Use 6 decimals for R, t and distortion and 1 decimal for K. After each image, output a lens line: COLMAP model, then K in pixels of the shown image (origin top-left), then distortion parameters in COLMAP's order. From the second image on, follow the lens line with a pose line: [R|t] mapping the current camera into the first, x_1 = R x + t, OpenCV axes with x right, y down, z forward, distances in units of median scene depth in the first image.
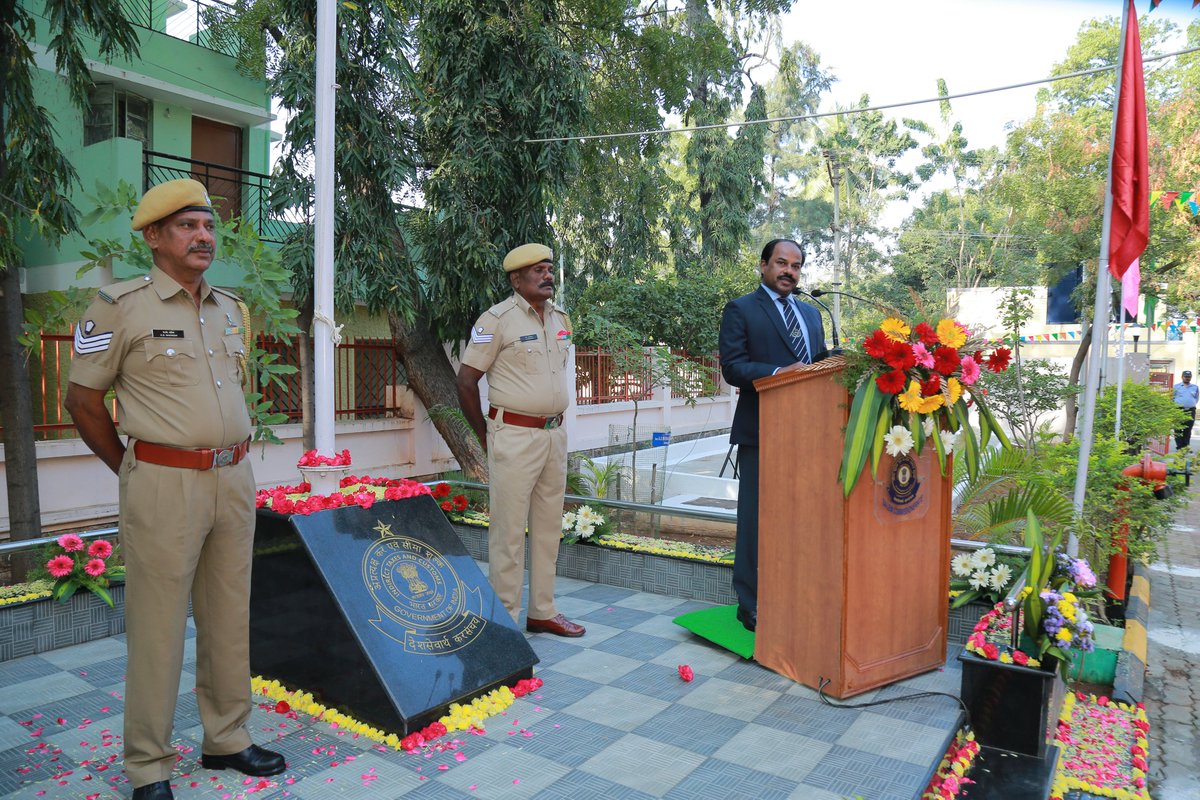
lens RADIAL K [[807.8, 0, 600.0], [0, 807.8, 400.0], [0, 0, 1]] dist [-0.061680, 0.001314]
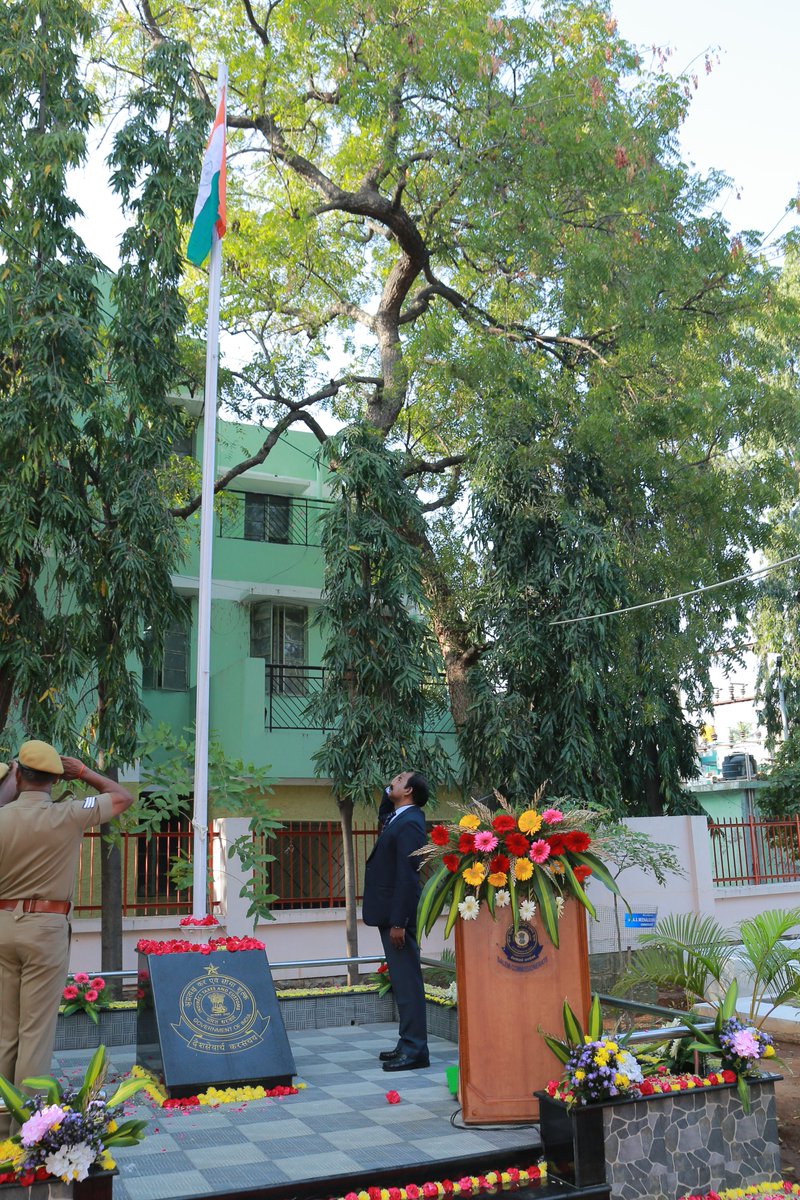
lens RADIAL K [[1033.7, 0, 400.0], [0, 1033.7, 600.0], [0, 0, 1]] dist [-0.009582, -0.003387]
pose [[0.850003, -0.145002, -0.506428, 1.105146], [0.005675, 0.963834, -0.266442, 0.012293], [0.526747, 0.223603, 0.820085, -0.548299]]
